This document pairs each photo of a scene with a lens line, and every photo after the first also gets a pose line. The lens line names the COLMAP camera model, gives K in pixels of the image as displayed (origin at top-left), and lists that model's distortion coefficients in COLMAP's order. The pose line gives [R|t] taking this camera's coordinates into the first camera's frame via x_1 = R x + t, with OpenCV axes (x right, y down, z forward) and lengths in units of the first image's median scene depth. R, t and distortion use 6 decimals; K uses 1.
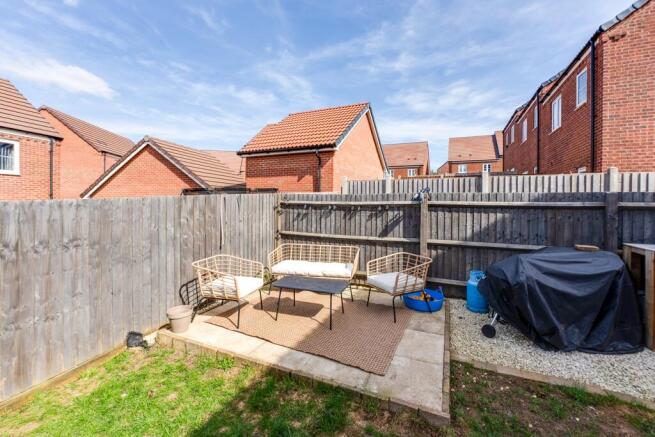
lens RADIAL K [[275.5, 0, 329.3], [0, 275.5, 201.6], [0, 0, 1]] dist [-0.015978, -0.000032]
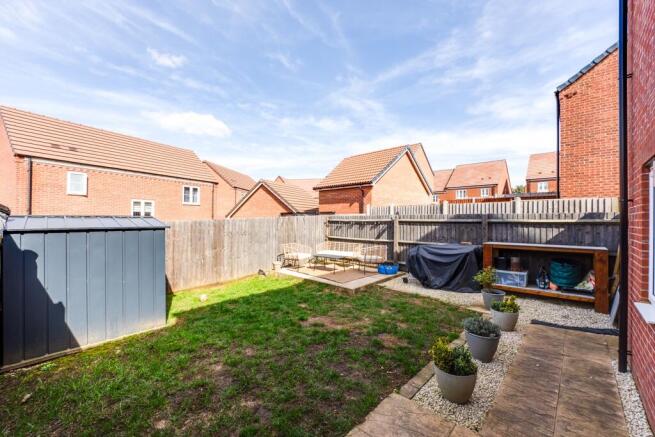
lens RADIAL K [[276.6, 0, 327.4], [0, 276.6, 221.7], [0, 0, 1]] dist [-0.015335, 0.000068]
pose [[0.942581, 0.001717, -0.333974, 0.427100], [-0.001137, 0.999997, 0.001932, 0.009620], [0.333977, -0.001441, 0.942580, -0.717765]]
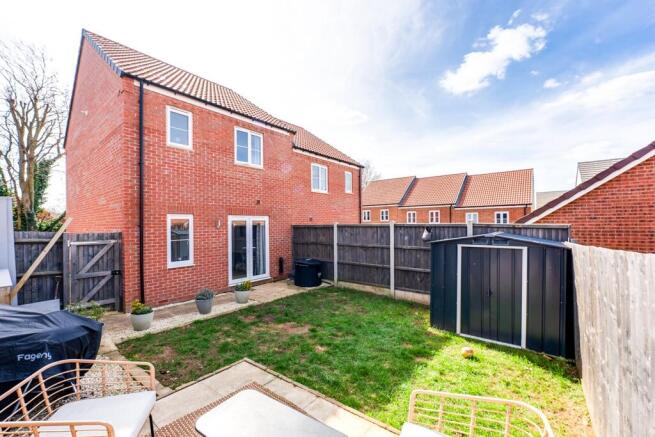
lens RADIAL K [[276.6, 0, 327.4], [0, 276.6, 221.7], [0, 0, 1]] dist [-0.015335, 0.000068]
pose [[-0.962857, -0.001200, 0.270009, -0.224400], [-0.002048, 0.999994, -0.002860, -0.042745], [-0.270004, -0.003307, -0.962854, 0.945693]]
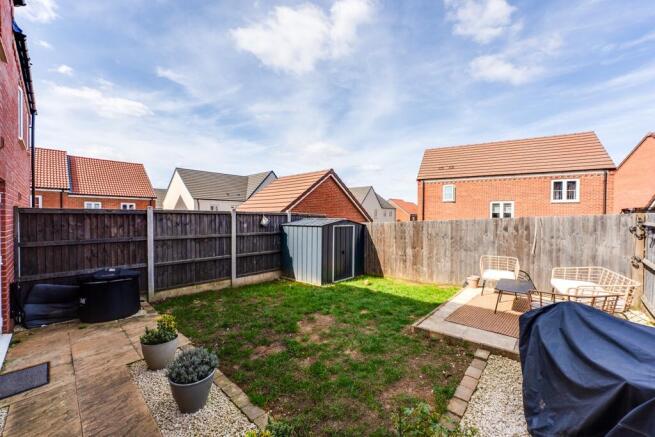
lens RADIAL K [[263.3, 0, 326.5], [0, 263.3, 221.3], [0, 0, 1]] dist [-0.017150, 0.000310]
pose [[-0.343135, 0.007406, -0.939257, 0.900732], [-0.008908, 0.999898, 0.011138, -0.006863], [0.939244, 0.012189, -0.343034, 0.377192]]
